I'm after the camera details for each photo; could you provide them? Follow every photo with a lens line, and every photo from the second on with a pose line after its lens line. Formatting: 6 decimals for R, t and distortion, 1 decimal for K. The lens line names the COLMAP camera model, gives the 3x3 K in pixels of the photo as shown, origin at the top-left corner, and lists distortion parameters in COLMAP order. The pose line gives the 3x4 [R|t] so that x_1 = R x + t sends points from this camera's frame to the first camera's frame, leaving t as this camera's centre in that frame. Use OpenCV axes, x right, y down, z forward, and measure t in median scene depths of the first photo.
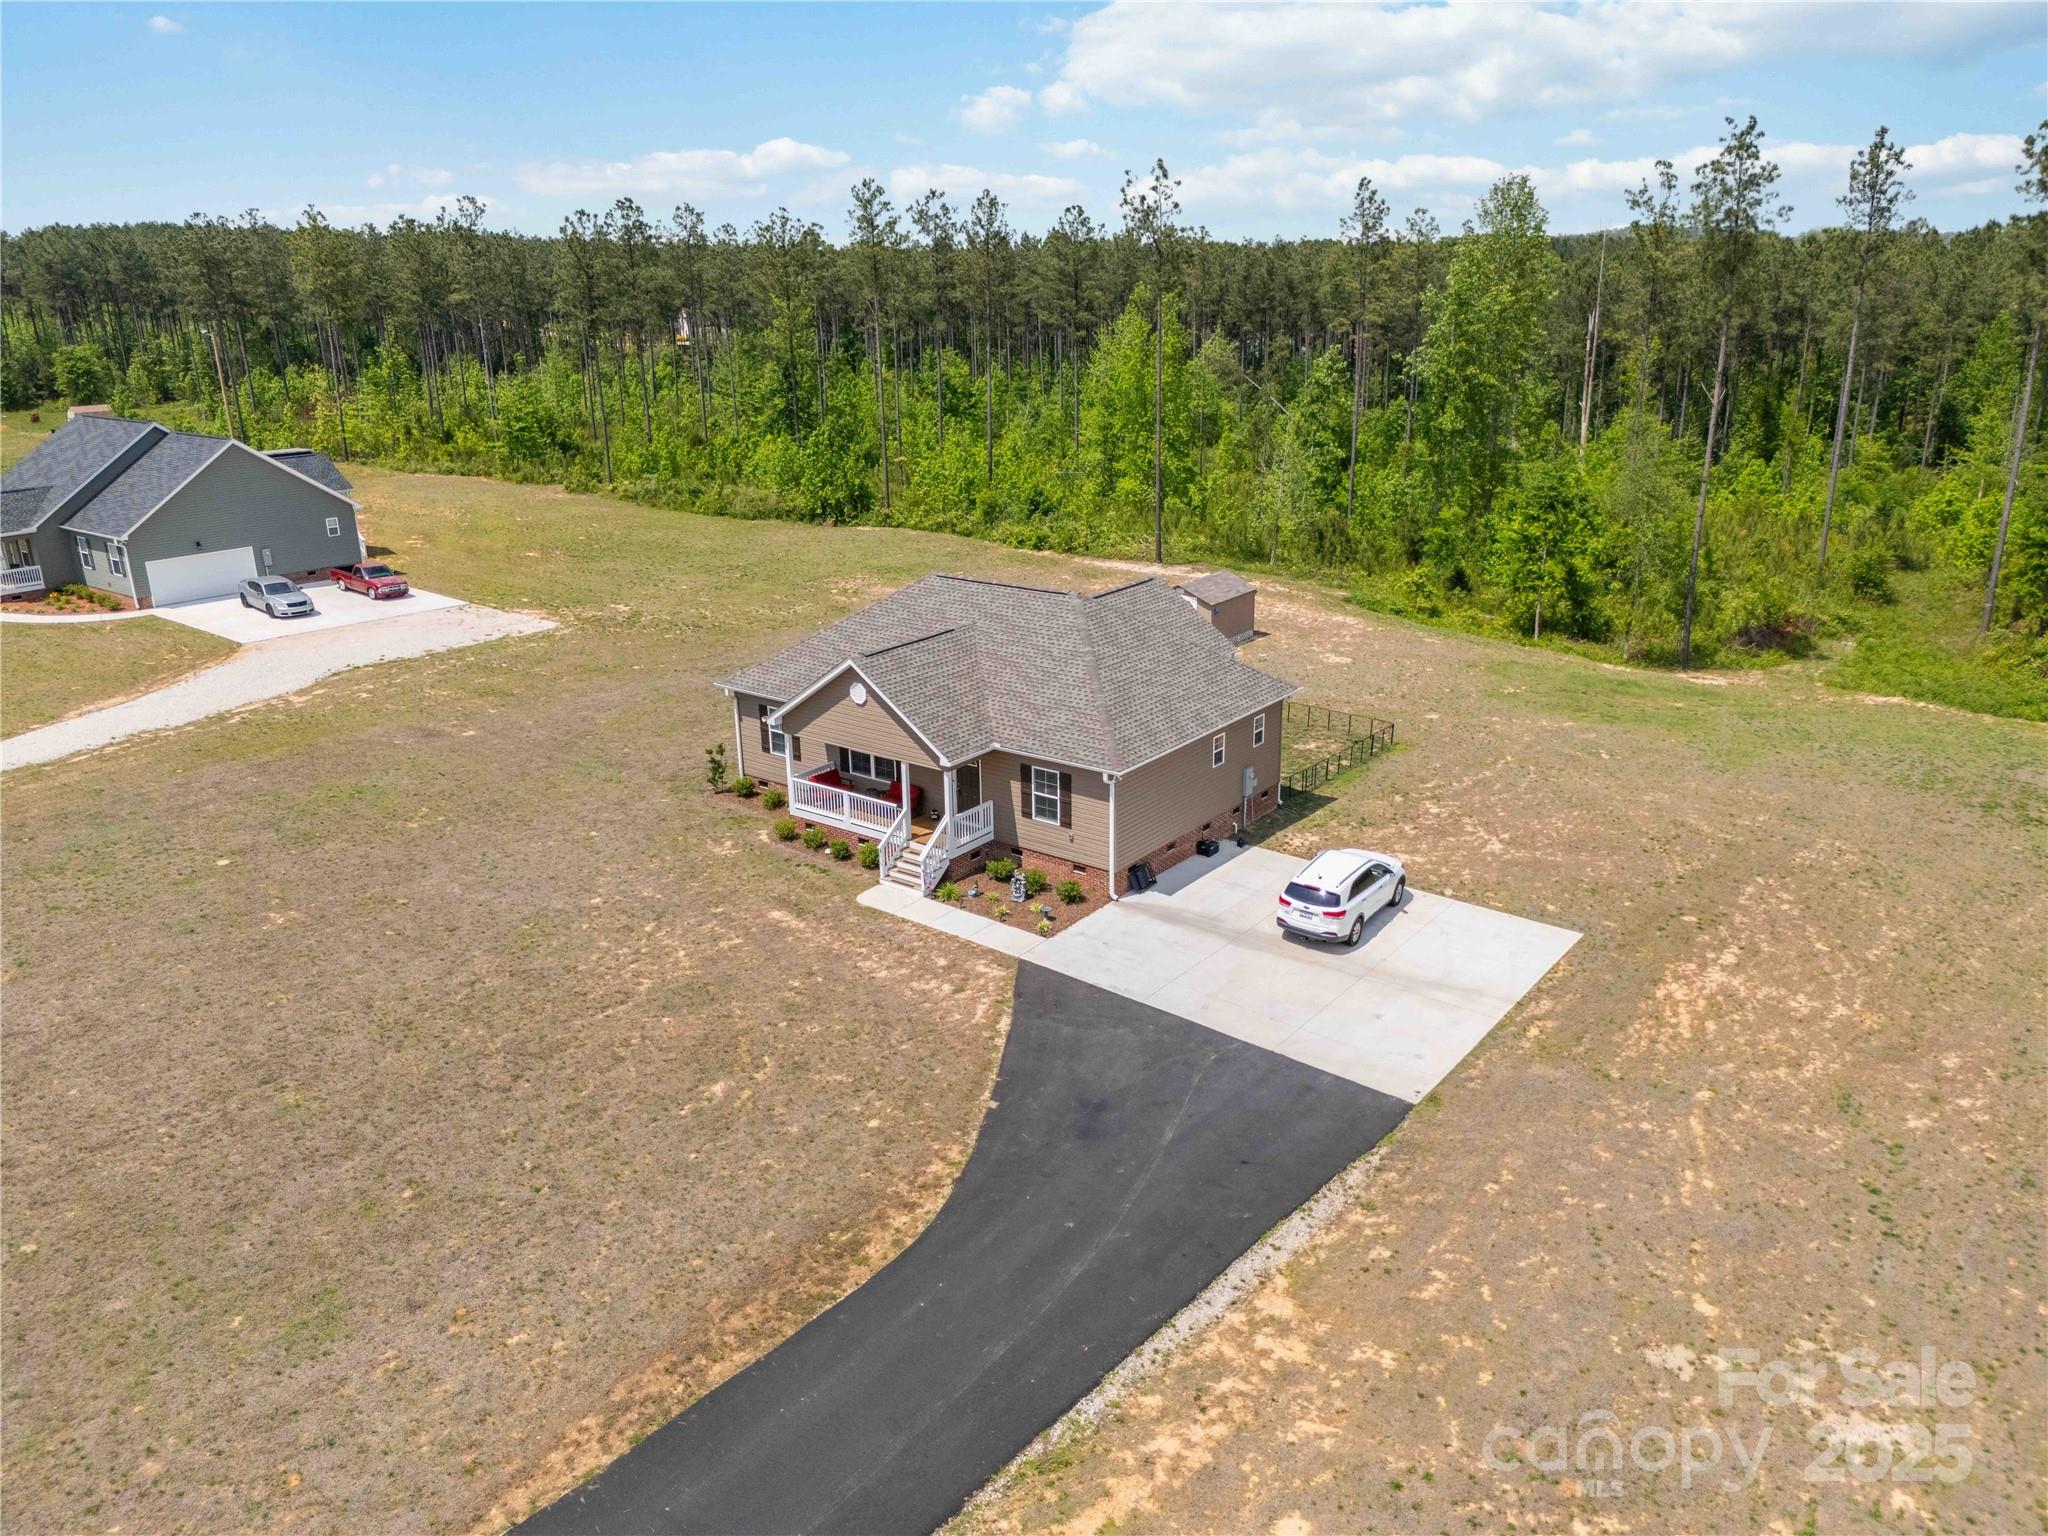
lens RADIAL K [[1508.7, 0, 1031.4], [0, 1508.7, 769.0], [0, 0, 1]] dist [0.082020, -0.100052]
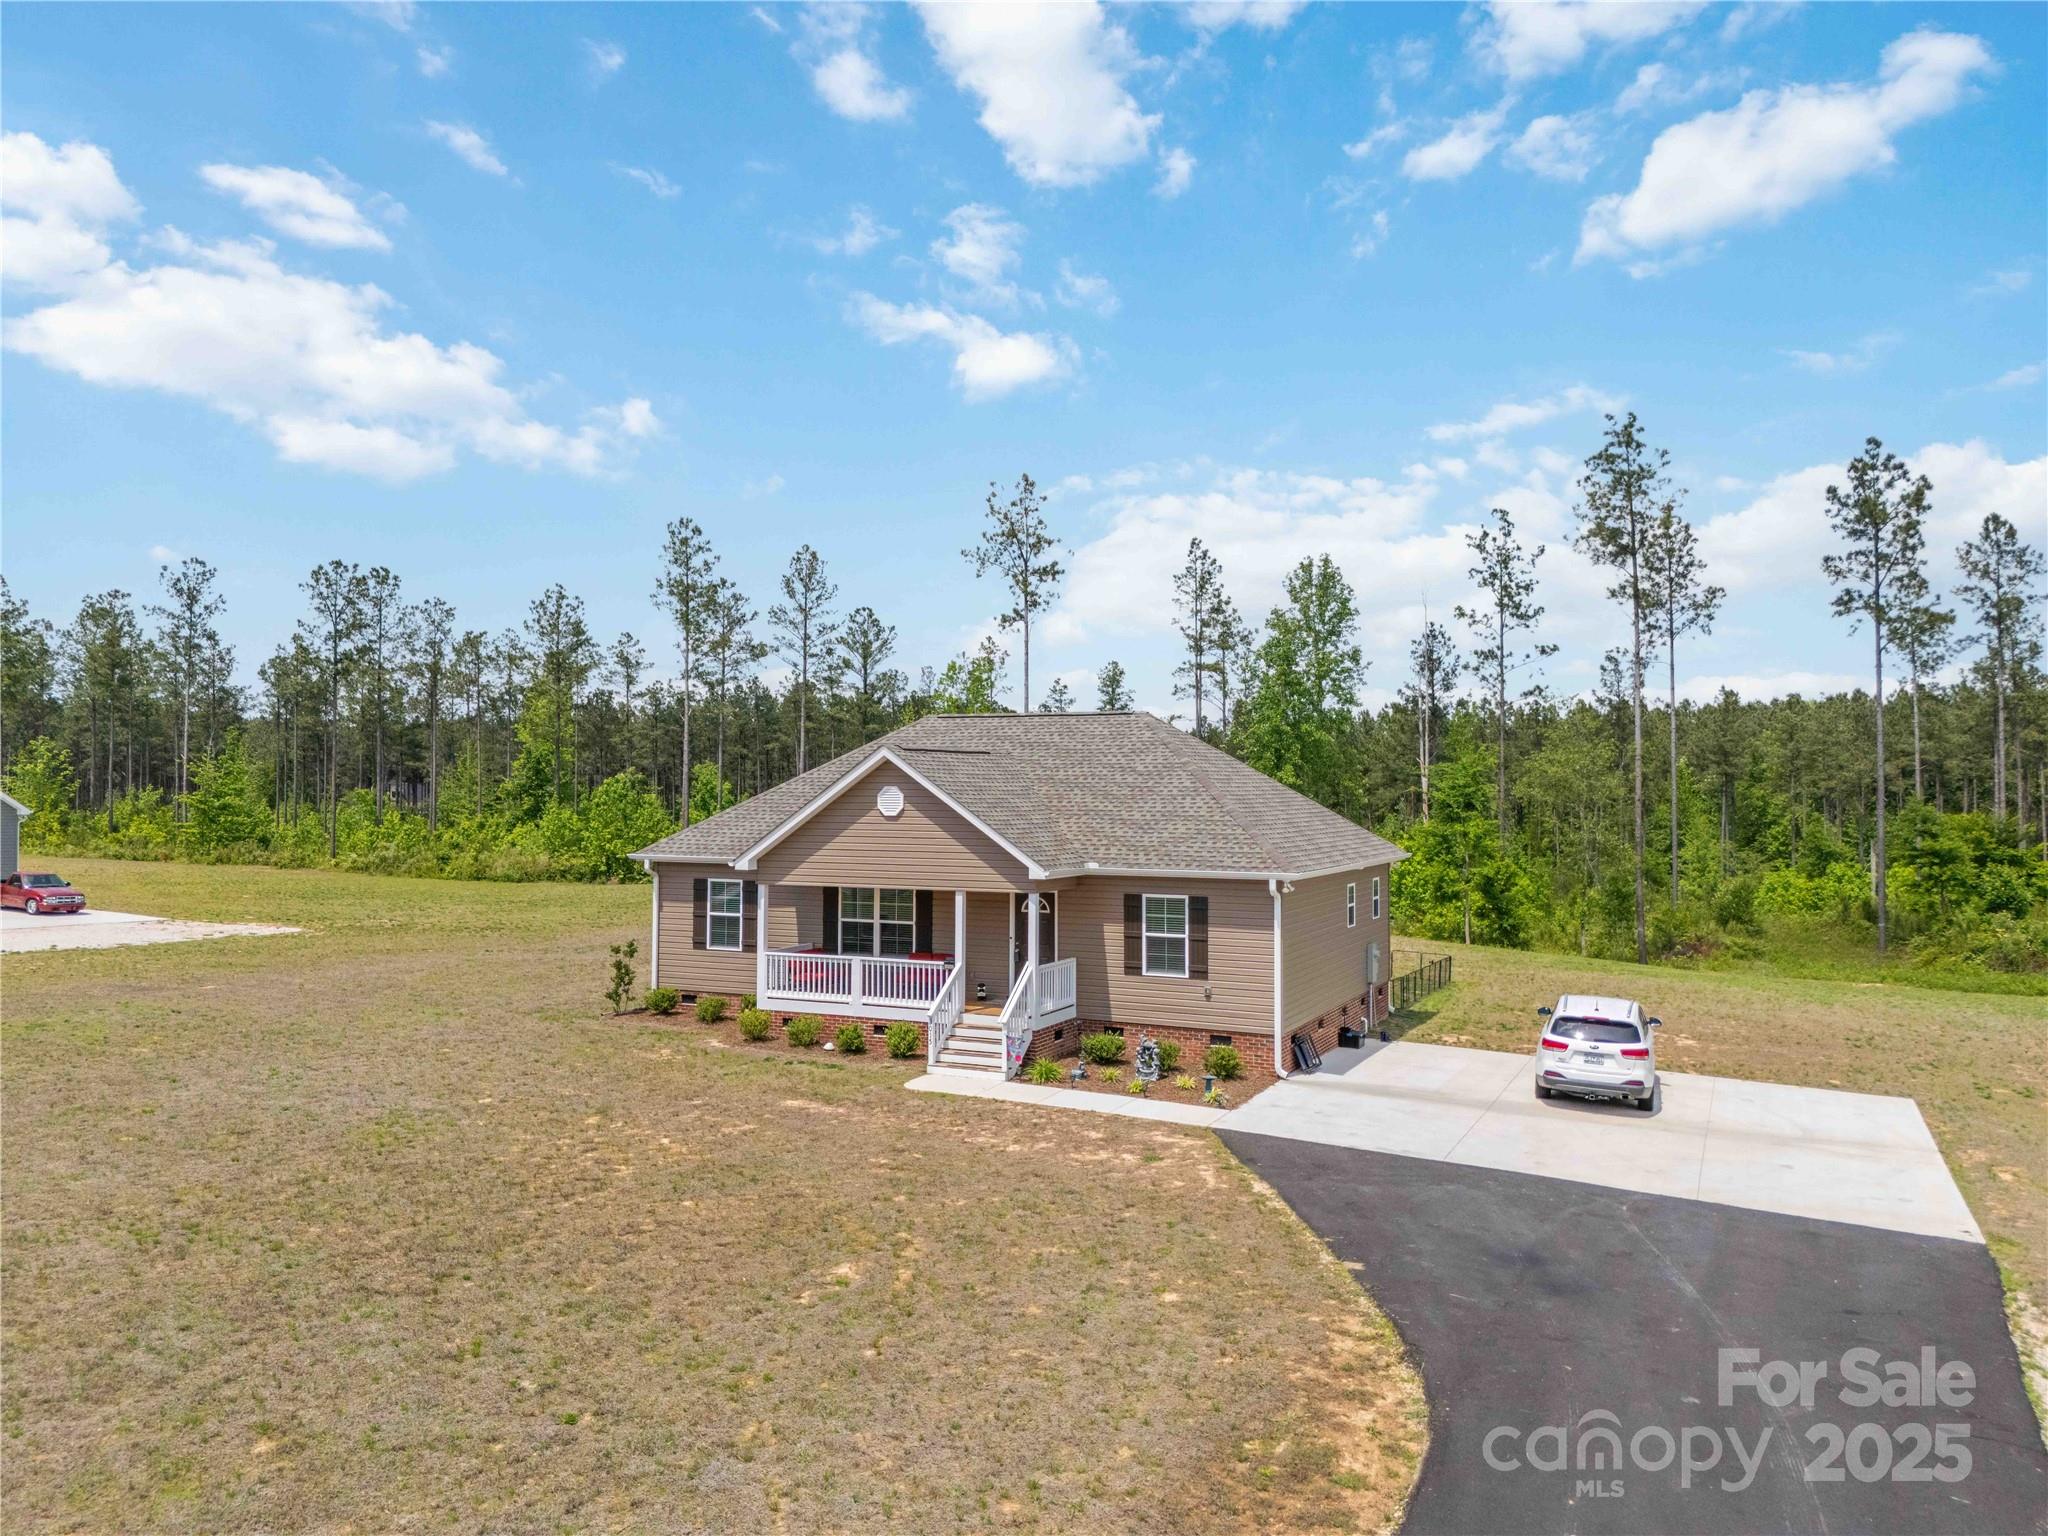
lens RADIAL K [[1511.3, 0, 1029.5], [0, 1511.3, 768.2], [0, 0, 1]] dist [0.053134, -0.038645]
pose [[0.978725, 0.022527, 0.203936, -0.198512], [0.046357, 0.943974, -0.326749, 0.171585], [-0.199871, 0.329251, 0.922846, 0.335710]]
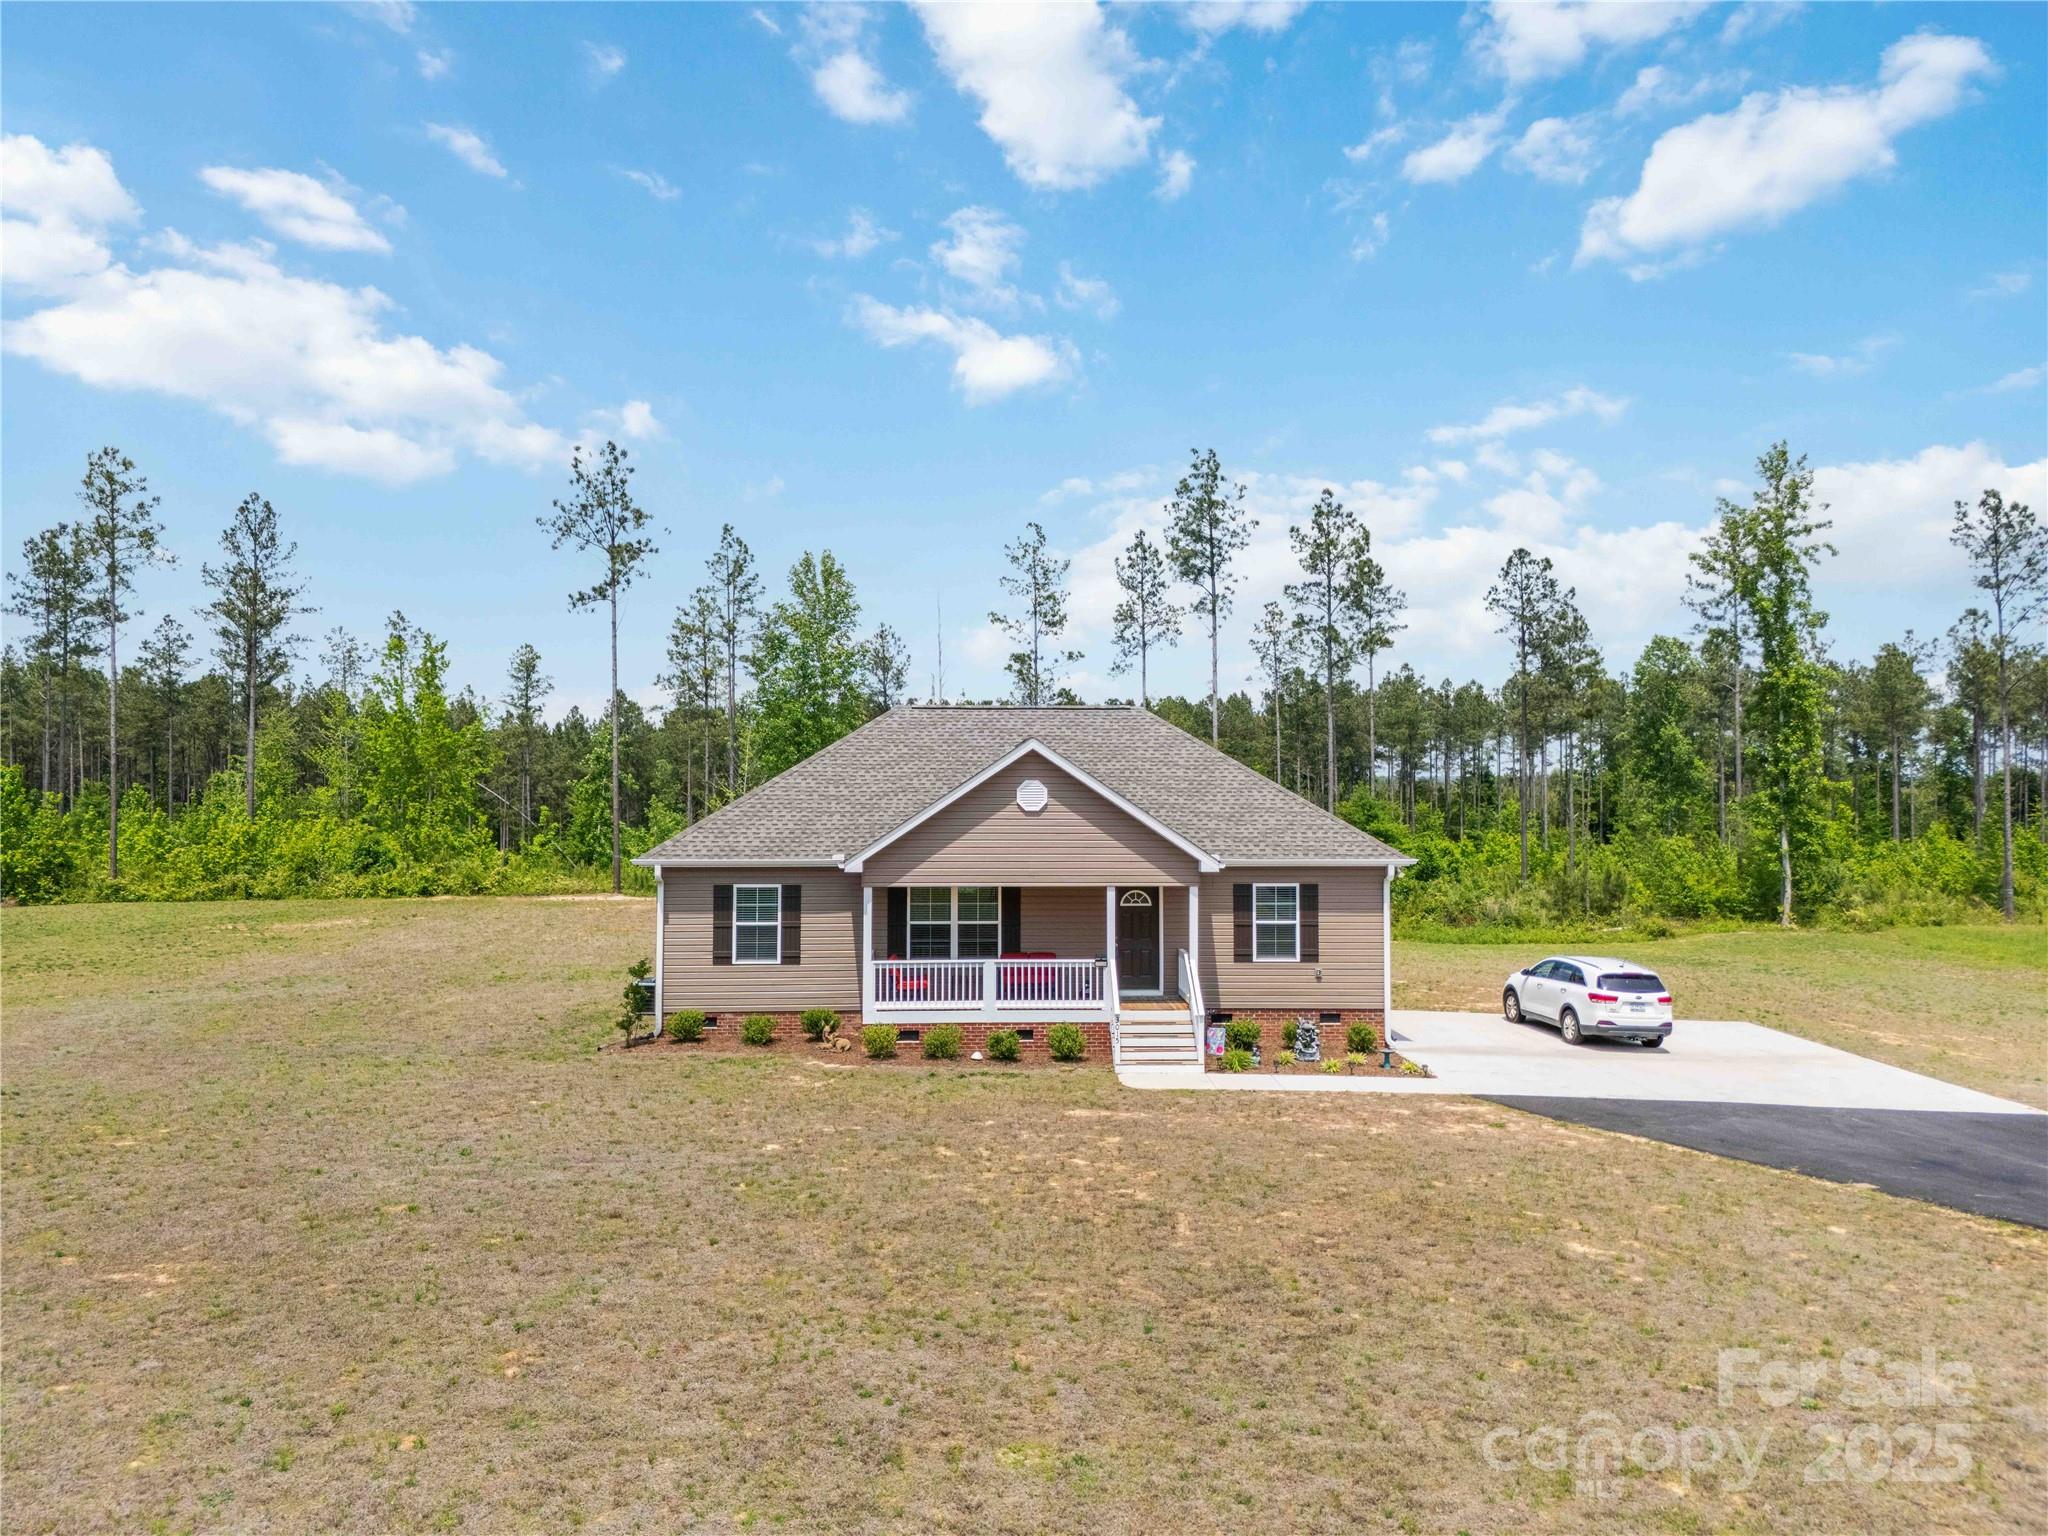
lens RADIAL K [[1511.3, 0, 1029.5], [0, 1511.3, 768.2], [0, 0, 1]] dist [0.053134, -0.038645]
pose [[0.766151, 0.023738, 0.642222, -0.560624], [0.191117, 0.945691, -0.262952, 0.117854], [-0.613585, 0.324200, 0.720005, 0.516961]]
